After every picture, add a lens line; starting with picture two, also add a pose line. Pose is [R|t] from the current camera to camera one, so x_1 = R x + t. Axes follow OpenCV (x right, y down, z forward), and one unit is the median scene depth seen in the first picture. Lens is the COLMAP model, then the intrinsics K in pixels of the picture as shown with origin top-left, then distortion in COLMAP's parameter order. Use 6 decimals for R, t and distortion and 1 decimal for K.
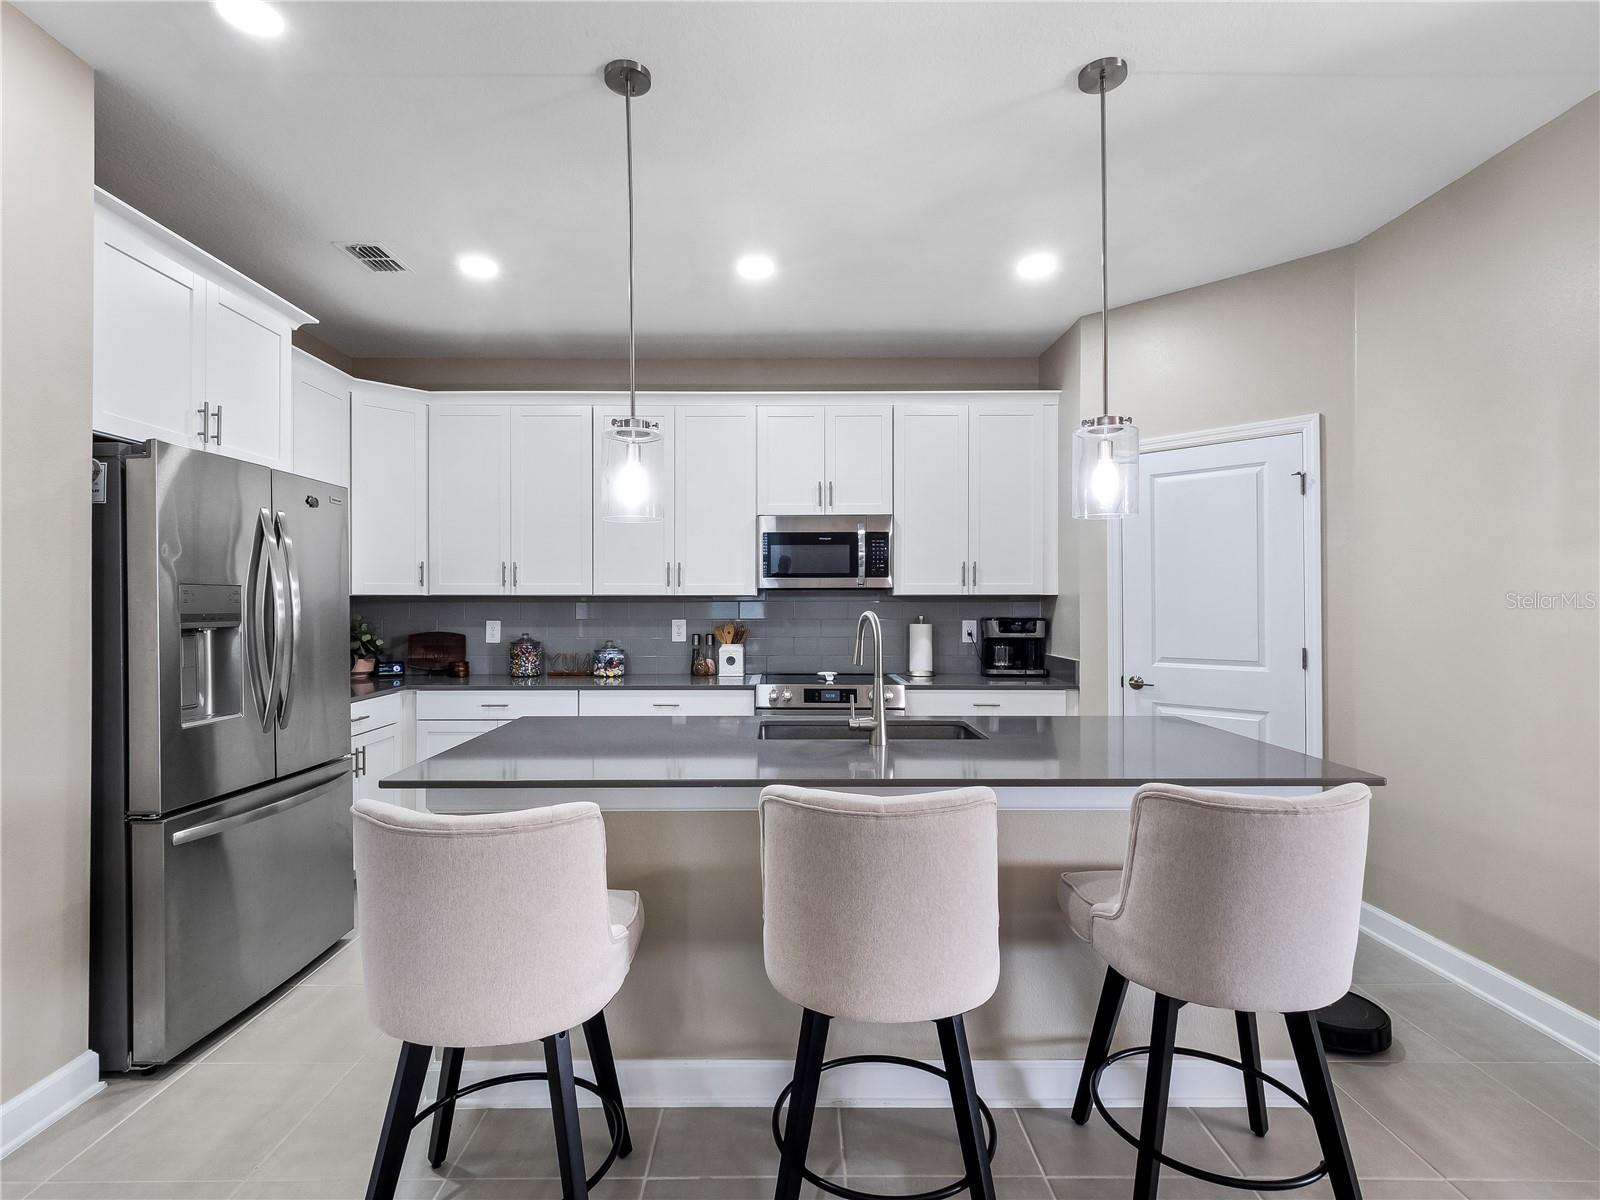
lens RADIAL K [[772.7, 0, 778.8], [0, 772.7, 594.2], [0, 0, 1]] dist [0.028245, -0.000302]
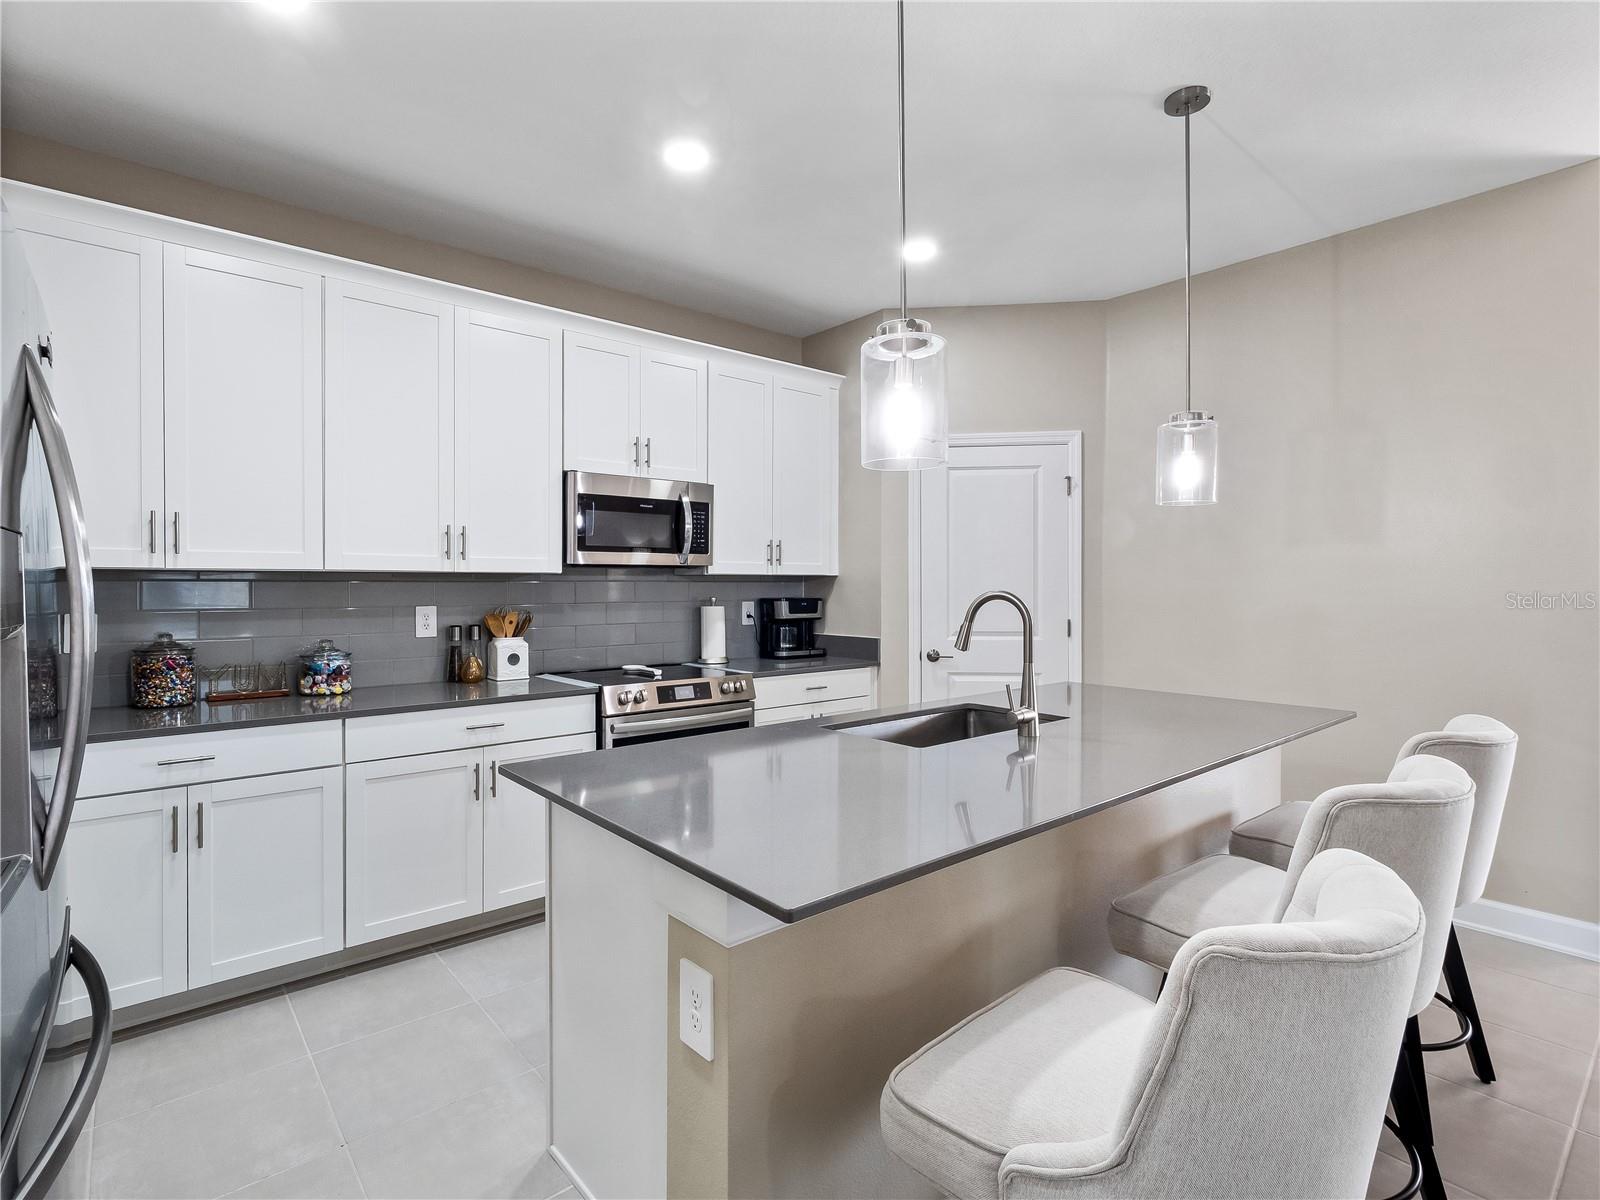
lens RADIAL K [[793.8, 0, 766.6], [0, 793.8, 584.1], [0, 0, 1]] dist [0.026405, -0.000300]
pose [[0.774310, -0.000131, 0.632807, -0.375135], [-0.005972, 0.999954, 0.007515, 0.005110], [-0.632779, -0.009598, 0.774273, 0.245721]]
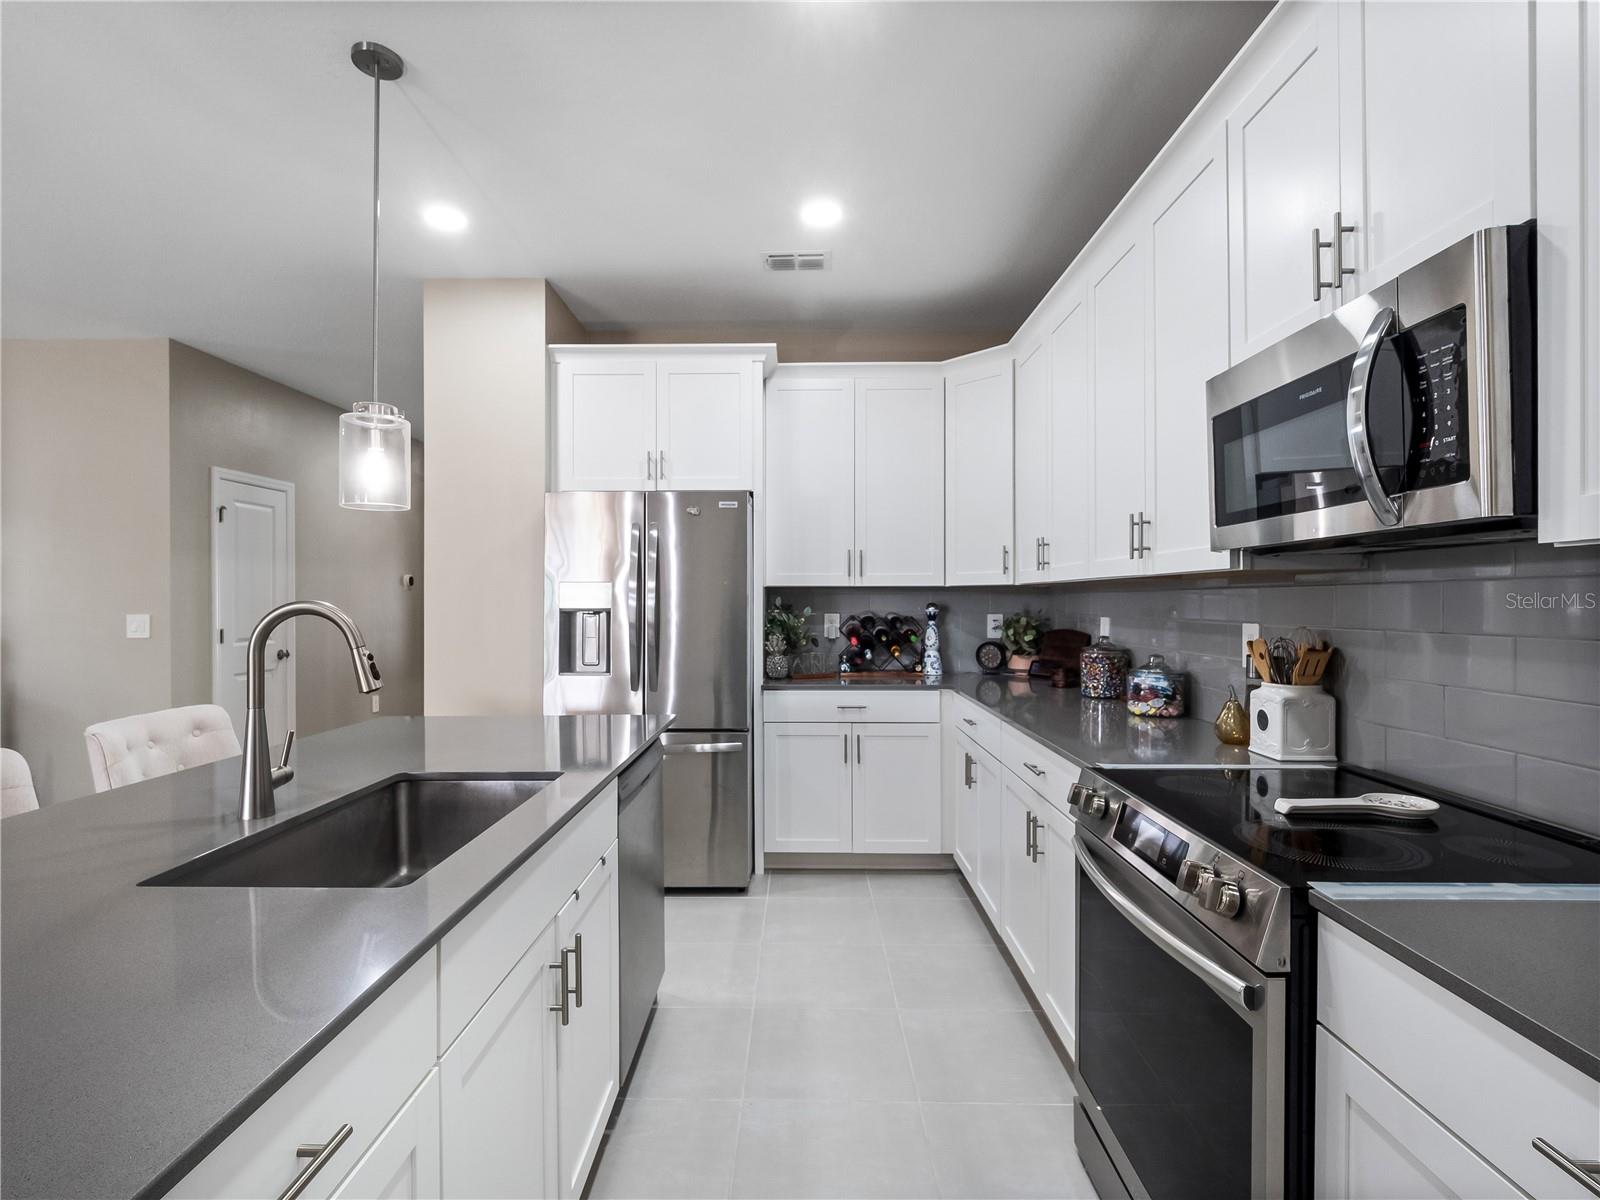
lens RADIAL K [[777.2, 0, 791.6], [0, 777.2, 610.2], [0, 0, 1]] dist [0.001342, -0.000799]
pose [[-0.013154, 0.014135, -0.999814, 0.394553], [0.014101, 0.999803, 0.013949, 0.013871], [0.999814, -0.013915, -0.013350, 0.760619]]
